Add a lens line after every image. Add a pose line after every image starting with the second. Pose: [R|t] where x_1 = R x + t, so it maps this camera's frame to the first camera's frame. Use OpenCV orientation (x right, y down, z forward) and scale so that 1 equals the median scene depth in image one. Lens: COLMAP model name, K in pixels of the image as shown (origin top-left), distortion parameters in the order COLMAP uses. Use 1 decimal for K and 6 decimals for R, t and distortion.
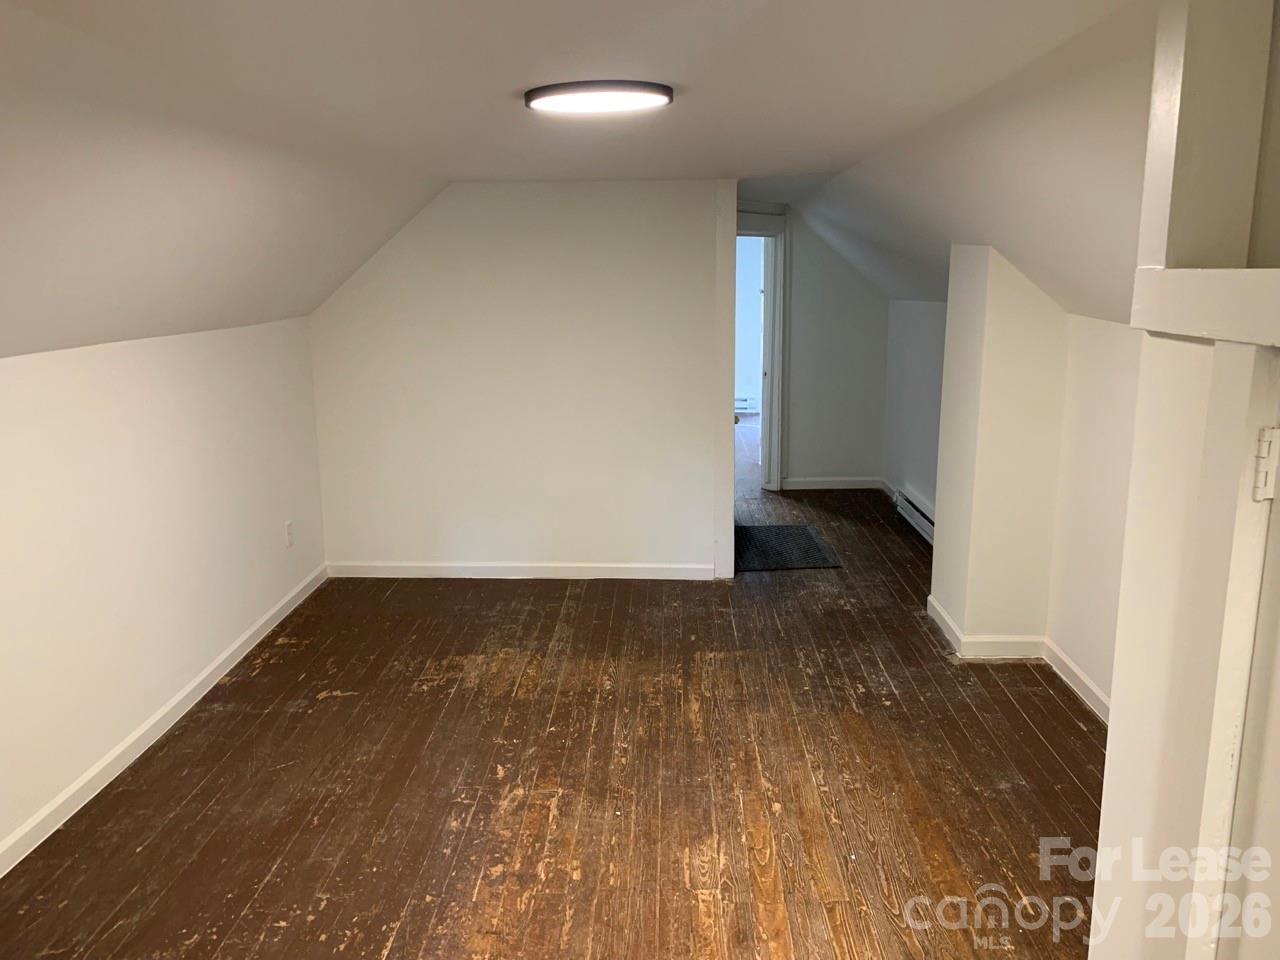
lens RADIAL K [[977.8, 0, 643.3], [0, 977.8, 477.1], [0, 0, 1]] dist [0.035122, -0.051059]
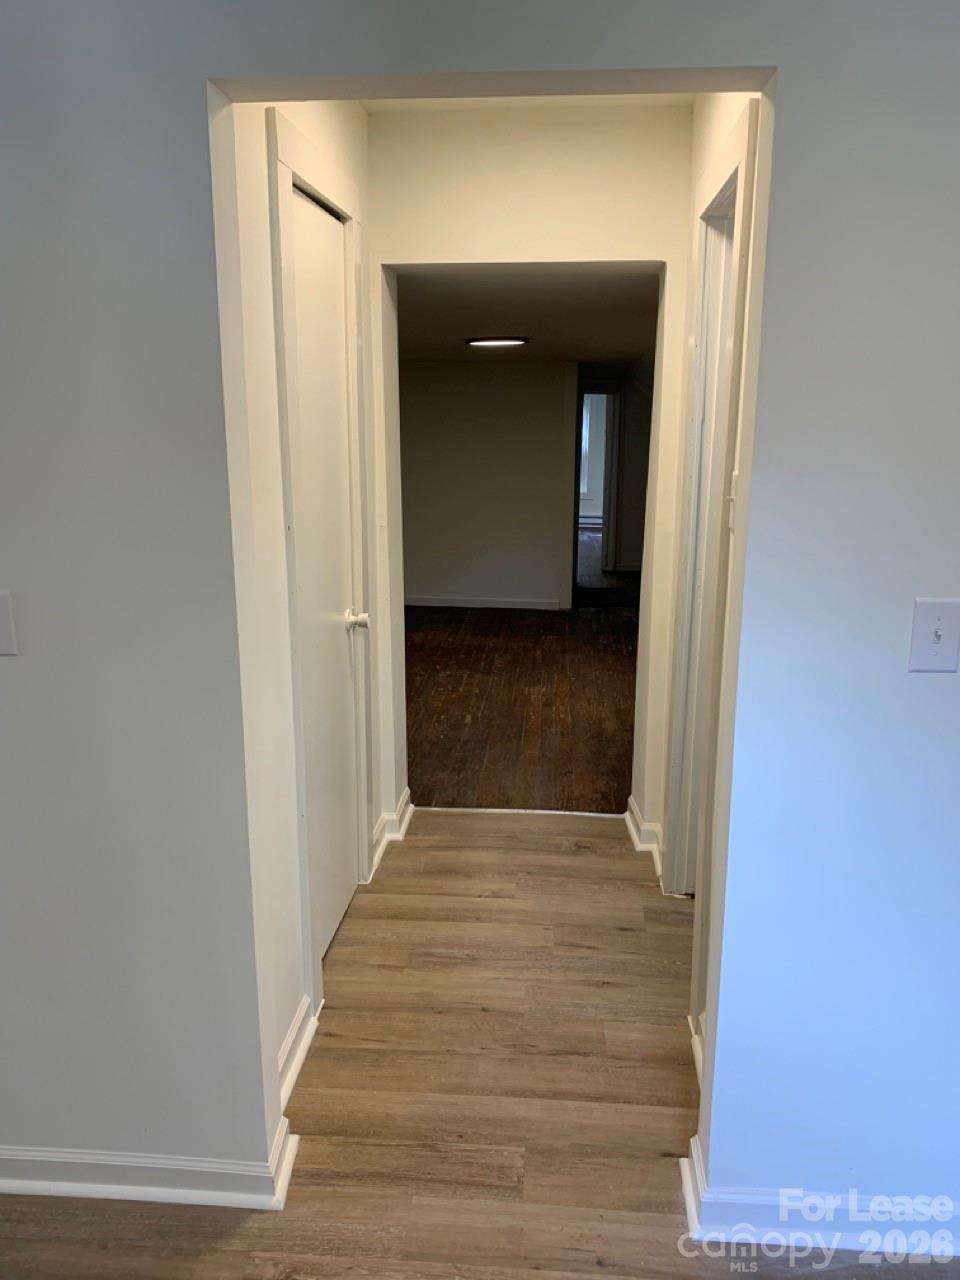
lens RADIAL K [[977.8, 0, 472.4], [0, 977.8, 643.6], [0, 0, 1]] dist [0.035122, -0.051059]
pose [[0.998030, 0.027373, -0.056449, 0.030665], [-0.026163, 0.999414, 0.022069, 0.175790], [0.057020, -0.020549, 0.998162, -0.845673]]
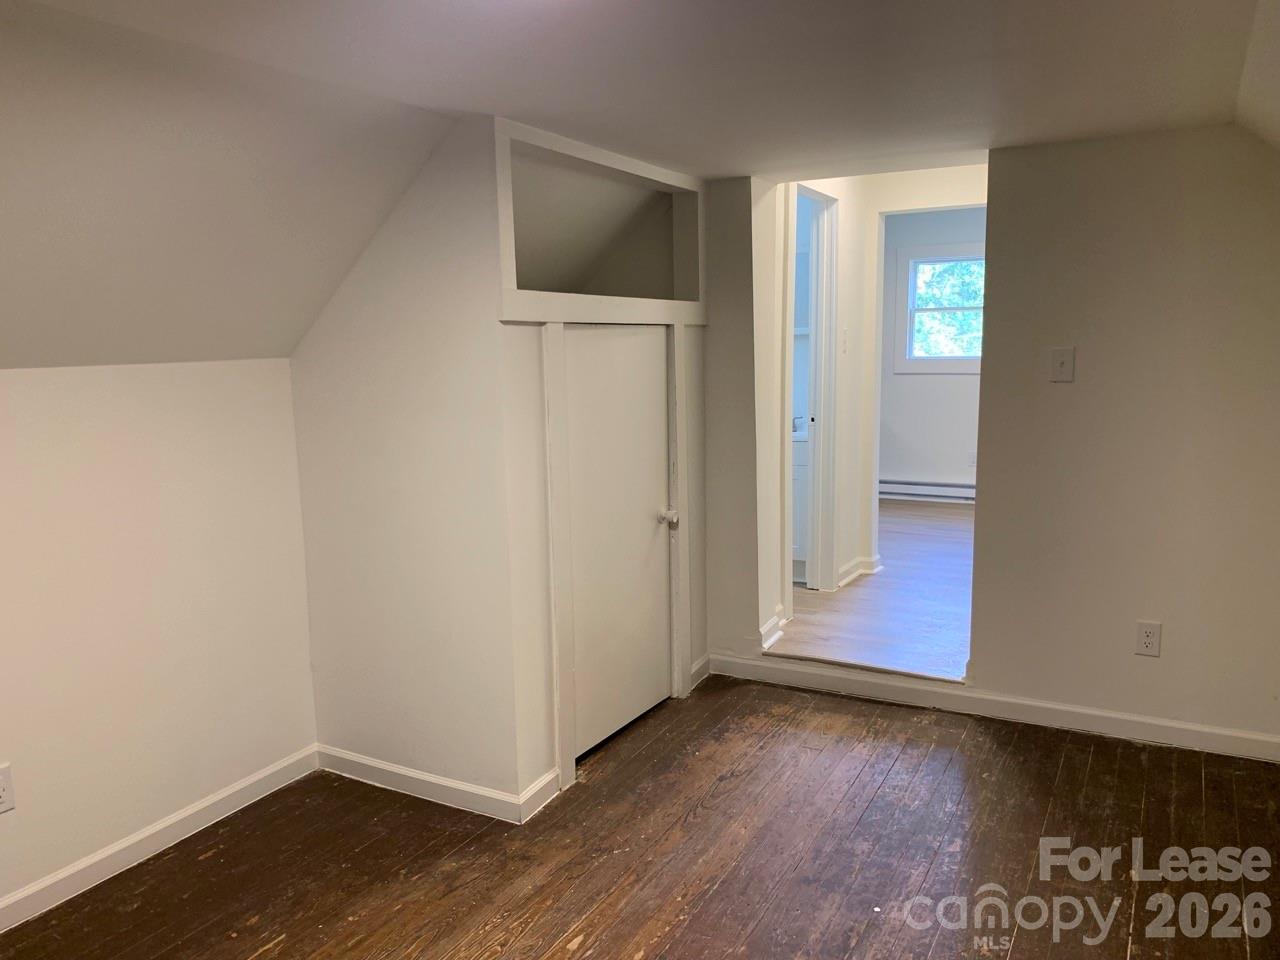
lens RADIAL K [[977.8, 0, 648.3], [0, 977.8, 480.3], [0, 0, 1]] dist [0.035122, -0.051059]
pose [[-0.888277, -0.032941, 0.458125, -0.235524], [0.128699, 0.939618, 0.317103, -0.162006], [-0.440908, 0.340635, -0.830402, 0.973761]]
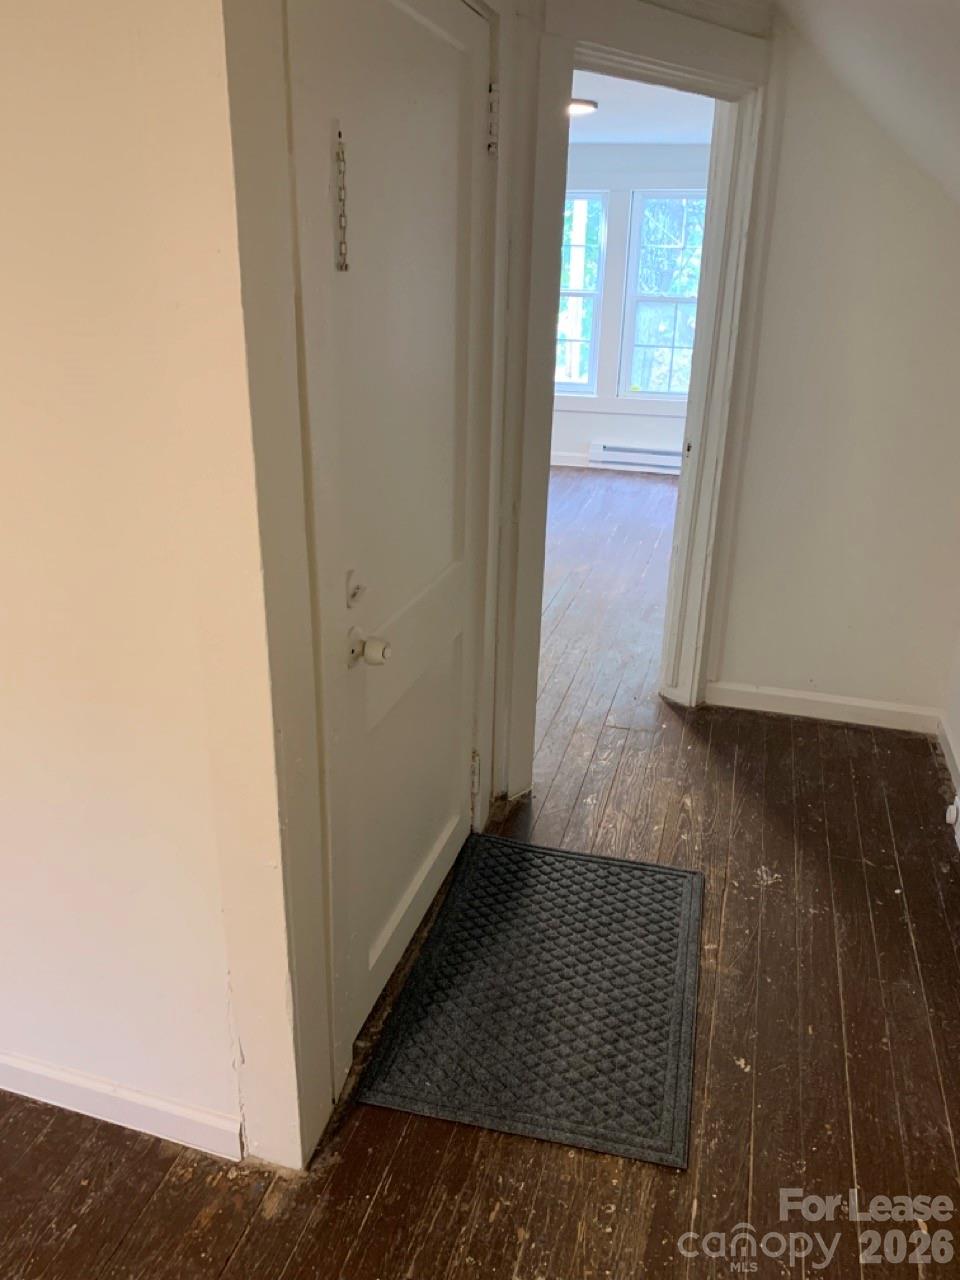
lens RADIAL K [[977.8, 0, 481.3], [0, 977.8, 641.5], [0, 0, 1]] dist [0.035122, -0.051059]
pose [[0.966984, 0.122992, -0.223194, 0.265316], [-0.086846, 0.982442, 0.165123, -0.157384], [0.239584, -0.140288, 0.960687, 1.007983]]
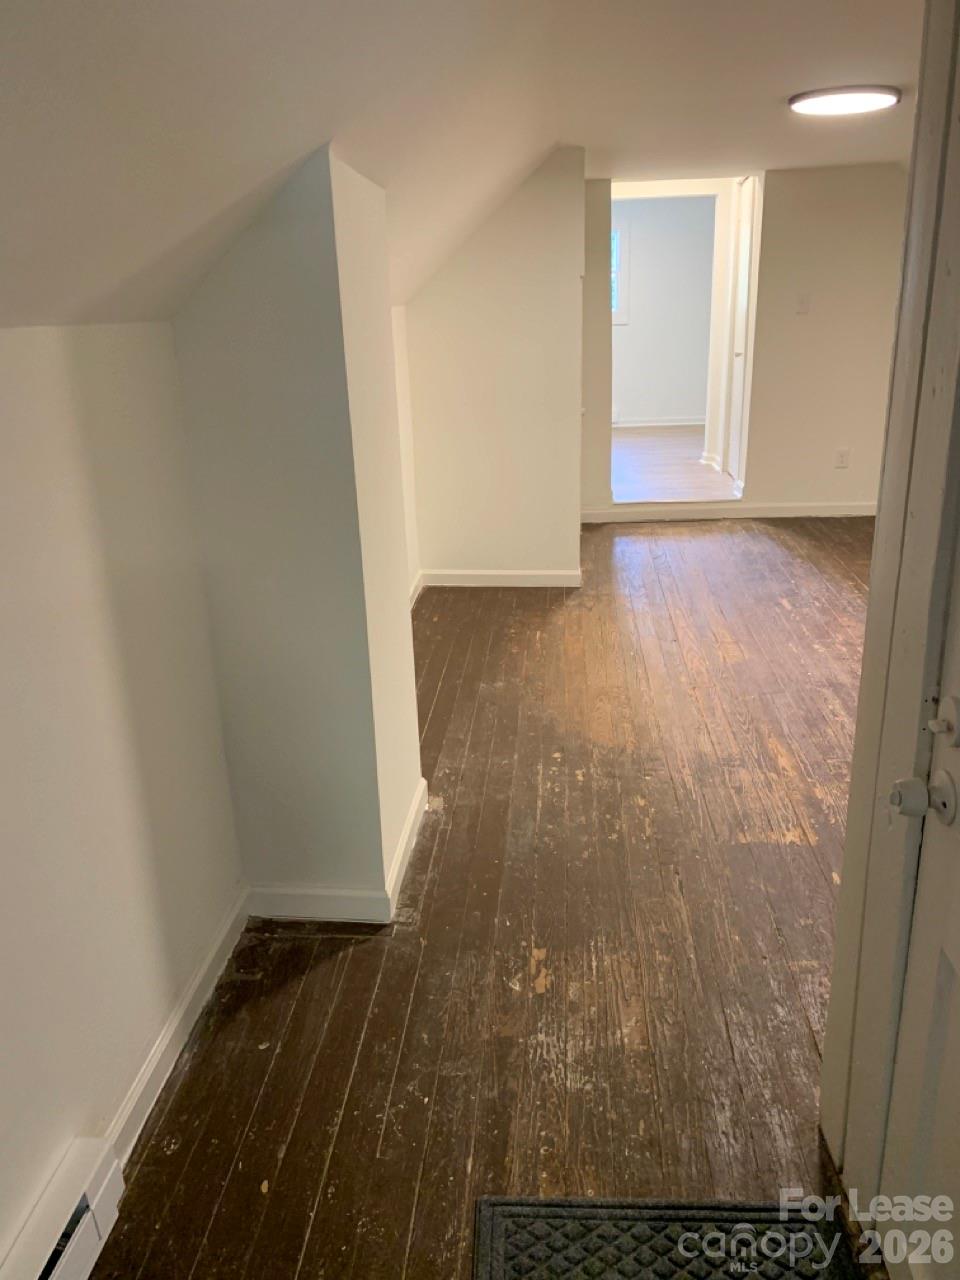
lens RADIAL K [[977.8, 0, 479.9], [0, 977.8, 640.0], [0, 0, 1]] dist [0.035122, -0.051059]
pose [[-0.996917, 0.033775, 0.070815, 0.244703], [0.065329, 0.857174, 0.510867, -0.297737], [-0.043446, 0.513919, -0.856738, 1.644931]]
